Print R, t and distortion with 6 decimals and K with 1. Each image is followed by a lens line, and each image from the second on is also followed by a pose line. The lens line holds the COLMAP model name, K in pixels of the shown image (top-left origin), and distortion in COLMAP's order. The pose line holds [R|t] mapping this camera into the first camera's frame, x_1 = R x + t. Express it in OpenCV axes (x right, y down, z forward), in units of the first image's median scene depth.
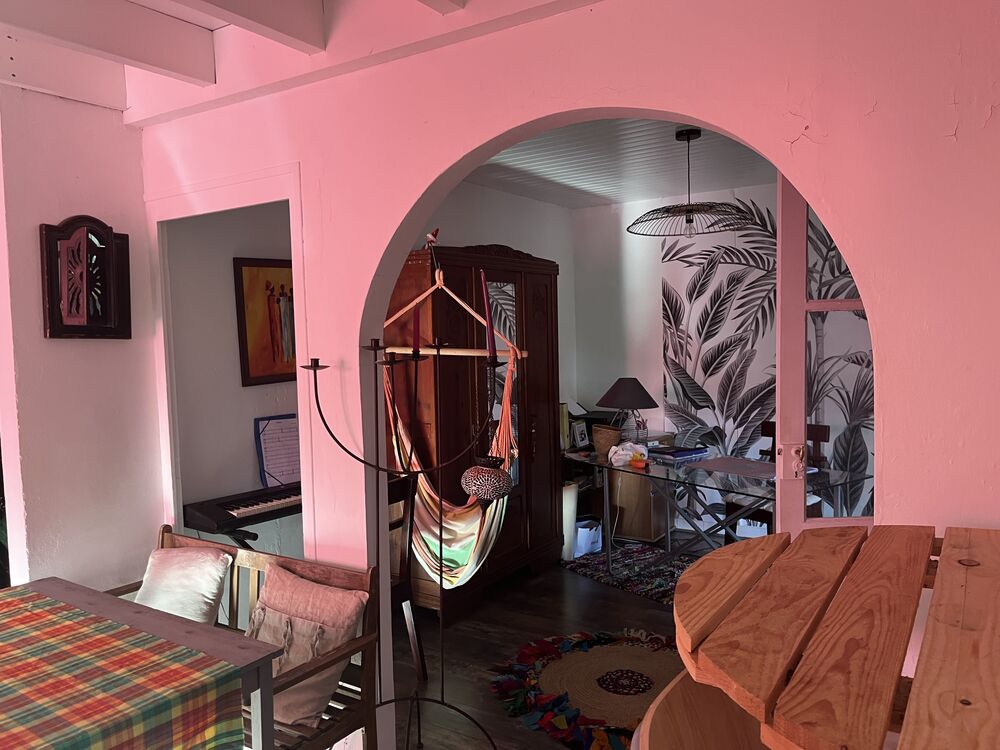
lens RADIAL K [[756.6, 0, 494.1], [0, 756.6, 381.0], [0, 0, 1]] dist [0.069836, -0.113139]
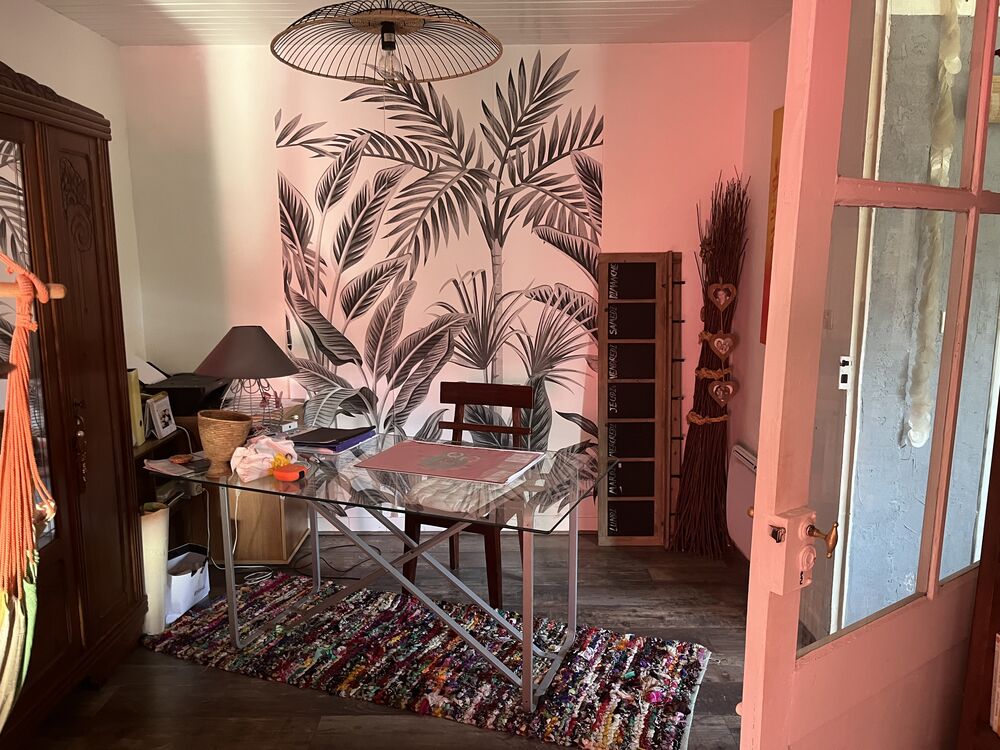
lens RADIAL K [[756.6, 0, 494.1], [0, 756.6, 381.0], [0, 0, 1]] dist [0.069836, -0.113139]
pose [[0.839481, -0.065529, 0.539424, 0.007585], [0.014086, 0.994993, 0.098951, -0.016180], [-0.543207, -0.075470, 0.836200, 0.331711]]
